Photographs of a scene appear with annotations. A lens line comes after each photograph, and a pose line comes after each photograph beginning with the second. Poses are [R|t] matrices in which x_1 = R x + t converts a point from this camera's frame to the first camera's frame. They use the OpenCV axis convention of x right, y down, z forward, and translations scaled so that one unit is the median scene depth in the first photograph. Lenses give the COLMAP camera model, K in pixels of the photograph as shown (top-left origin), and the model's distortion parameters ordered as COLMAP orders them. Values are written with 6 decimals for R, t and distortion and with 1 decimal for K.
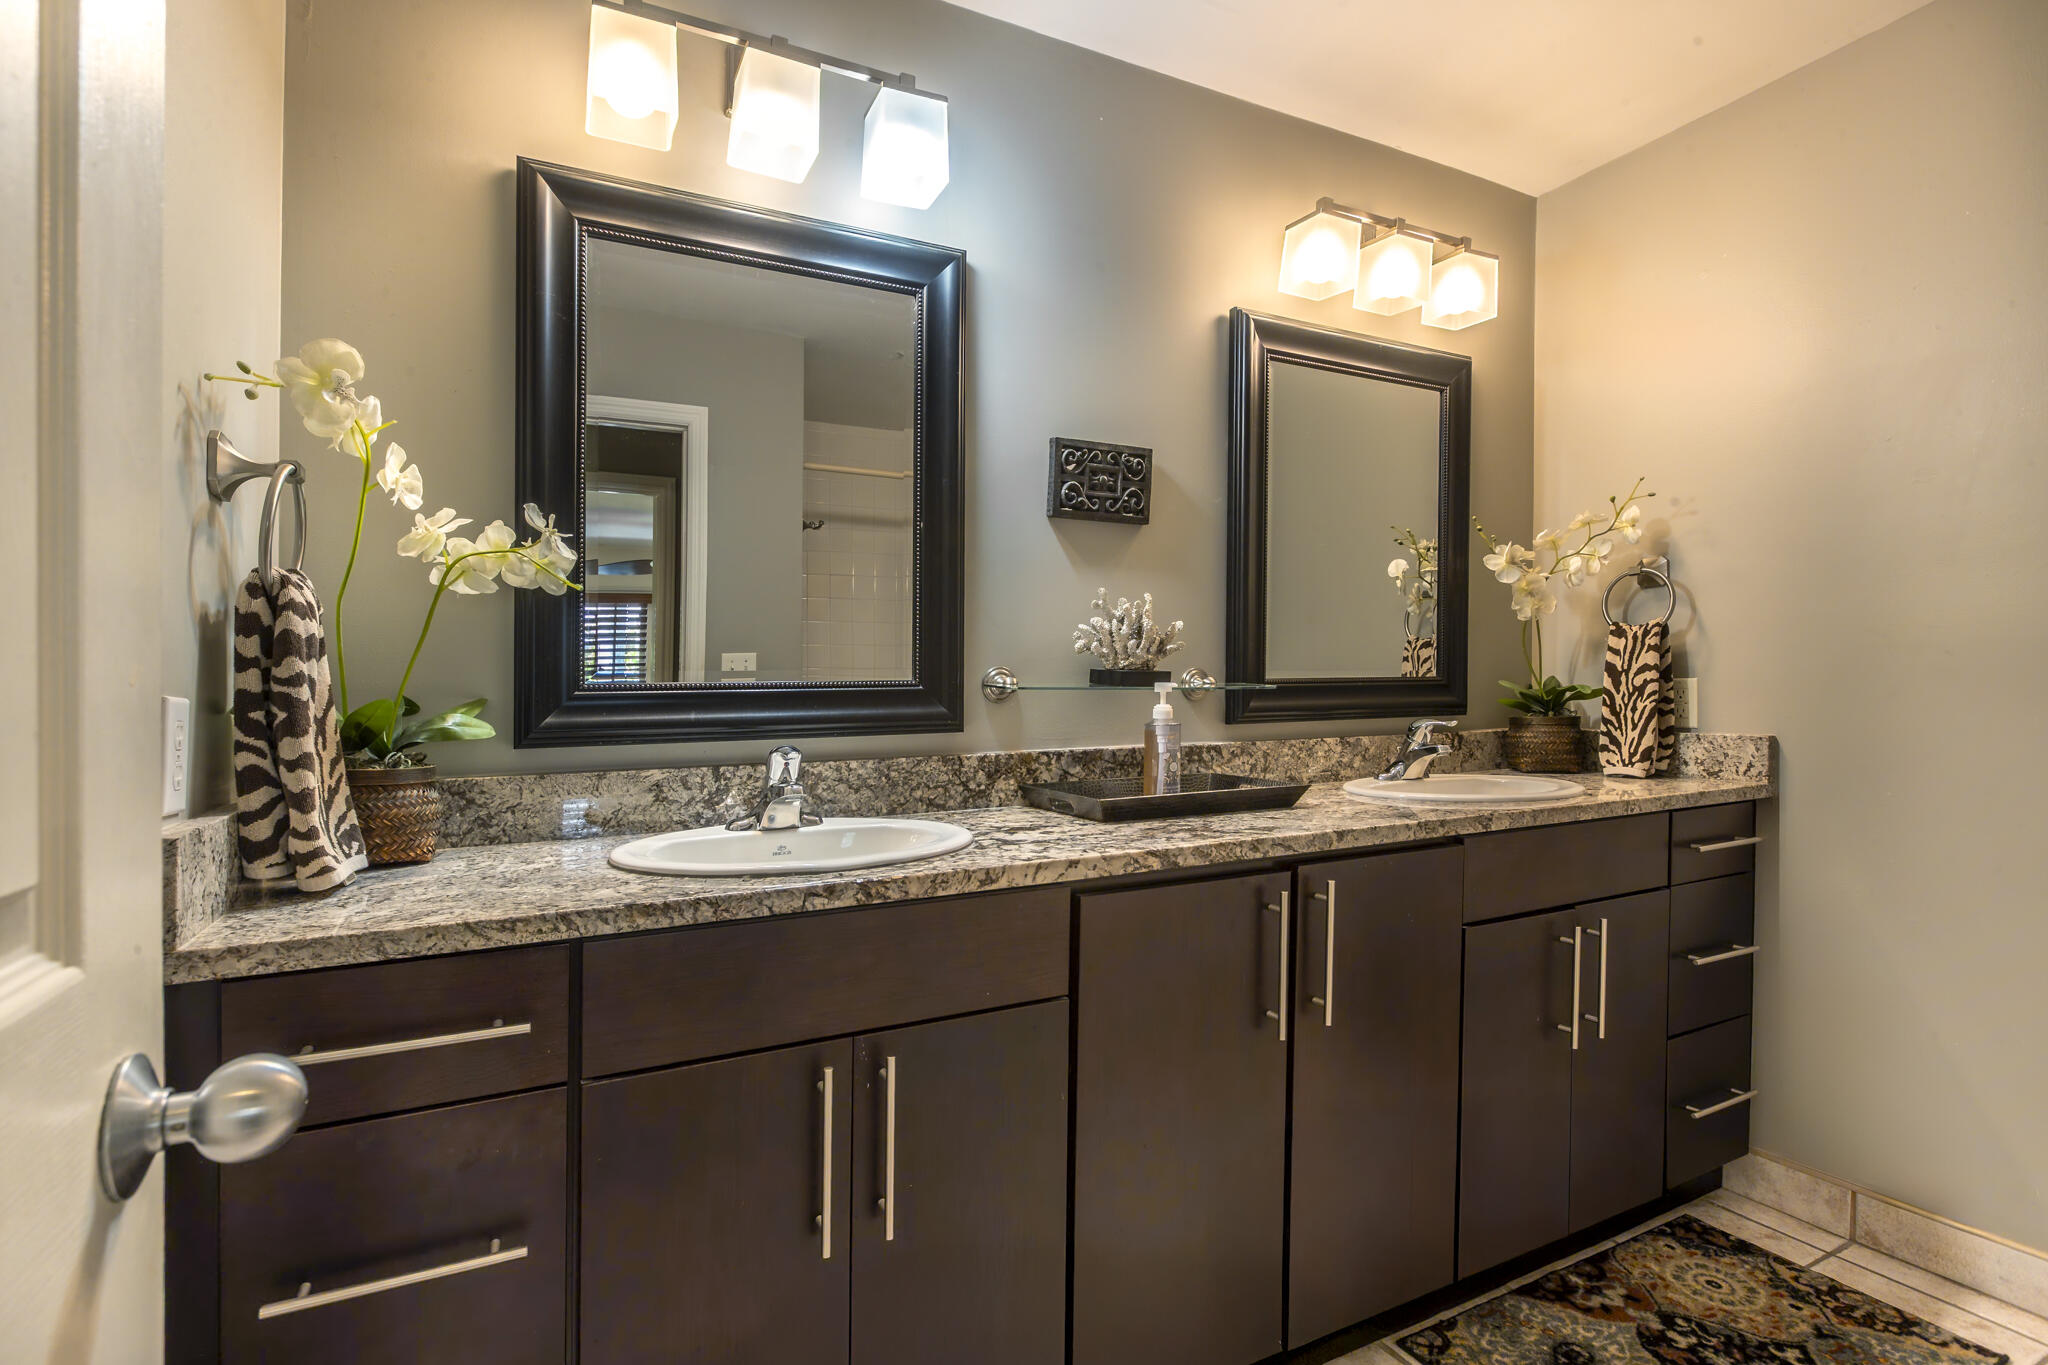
lens RADIAL K [[983.0, 0, 1024.0], [0, 983.0, 682.5], [0, 0, 1]] dist [-0.005990, 0.000129]
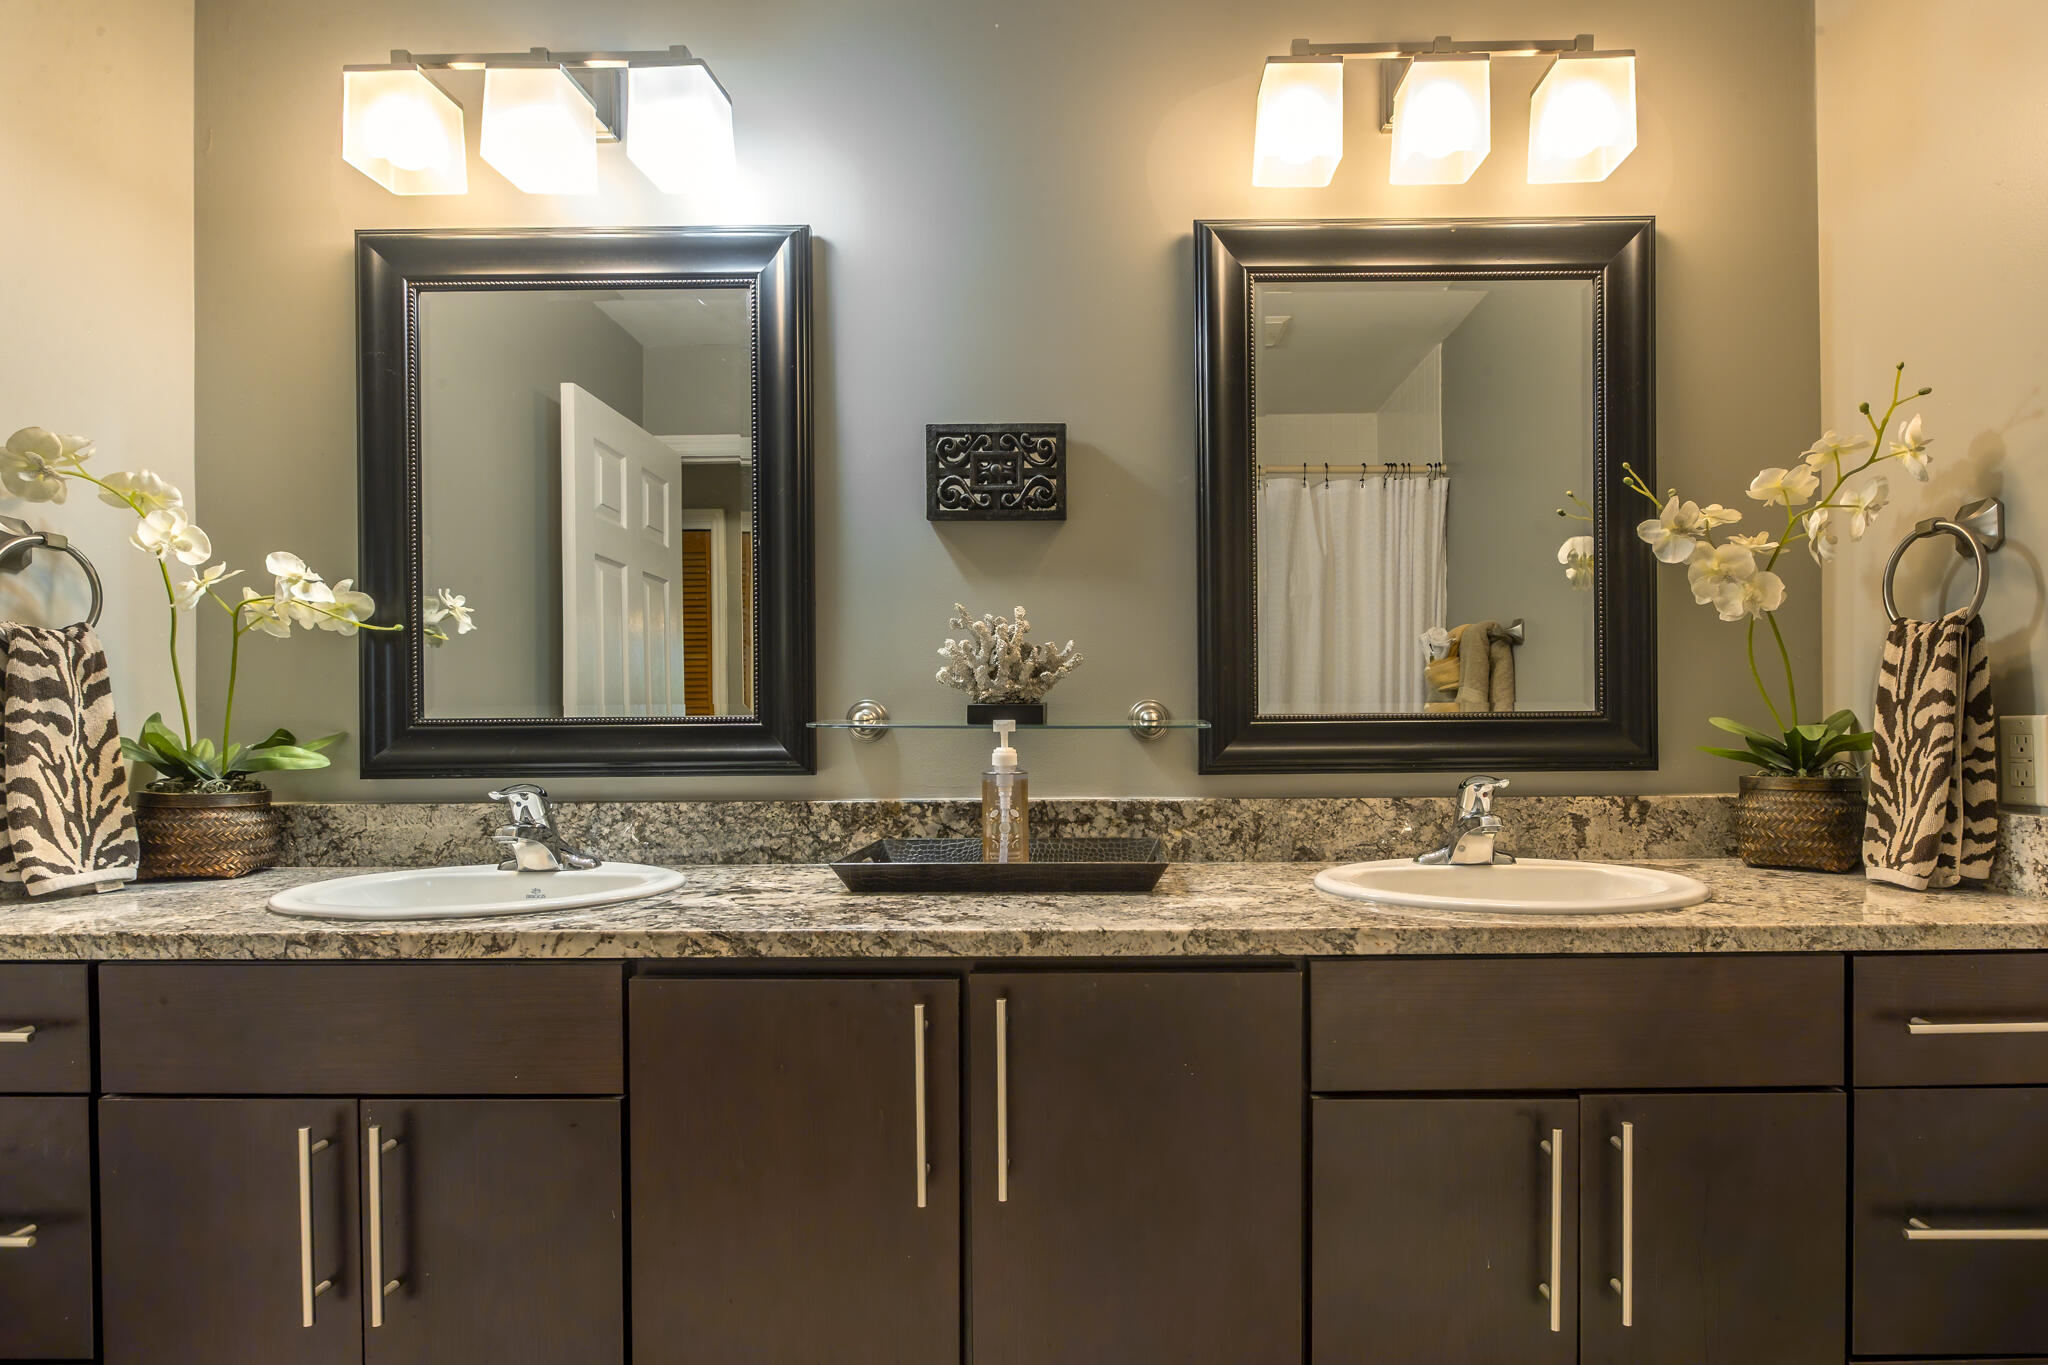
lens RADIAL K [[1041.6, 0, 1168.4], [0, 1041.6, 713.0], [0, 0, 1]] dist [-0.006662, 0.000500]
pose [[0.886130, 0.001587, -0.463435, 0.620084], [-0.002404, 0.999996, -0.001172, -0.004517], [0.463431, 0.002152, 0.886130, 0.310931]]
